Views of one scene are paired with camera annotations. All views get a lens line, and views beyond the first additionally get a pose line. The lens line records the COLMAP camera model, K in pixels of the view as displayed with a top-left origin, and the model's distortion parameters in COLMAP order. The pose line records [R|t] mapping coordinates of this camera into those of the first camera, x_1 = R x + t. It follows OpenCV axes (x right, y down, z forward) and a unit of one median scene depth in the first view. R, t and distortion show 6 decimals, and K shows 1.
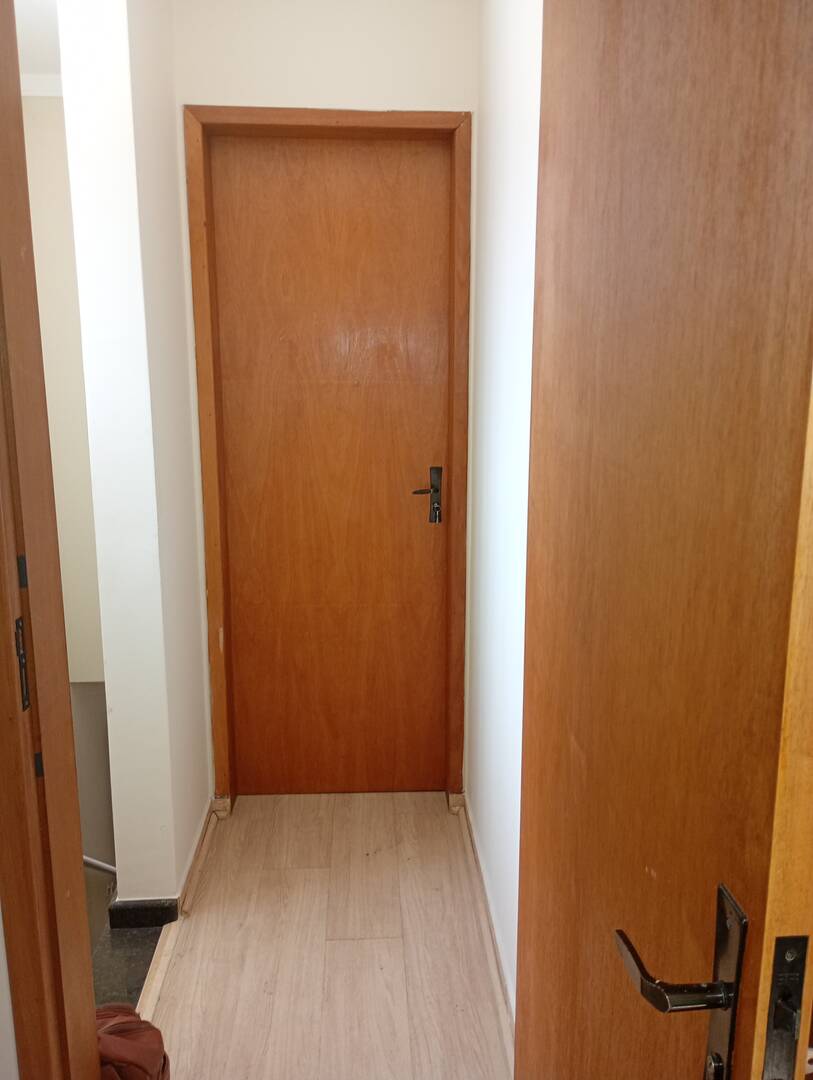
lens RADIAL K [[915.6, 0, 413.9], [0, 915.6, 535.3], [0, 0, 1]] dist [0.065831, -0.090200]
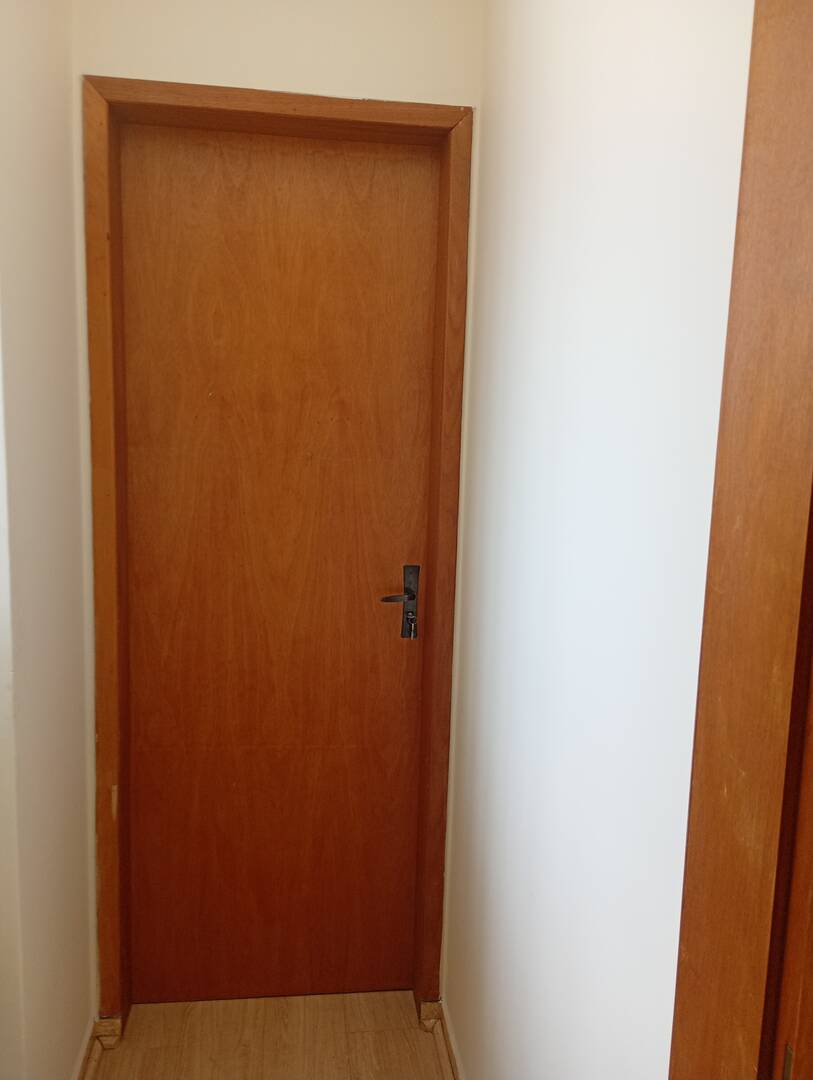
lens RADIAL K [[915.6, 0, 413.9], [0, 915.6, 535.3], [0, 0, 1]] dist [0.065831, -0.090200]
pose [[0.996537, 0.017758, 0.081230, -0.036789], [-0.012924, 0.998136, -0.059647, -0.055023], [-0.082138, 0.058390, 0.994909, 0.240534]]
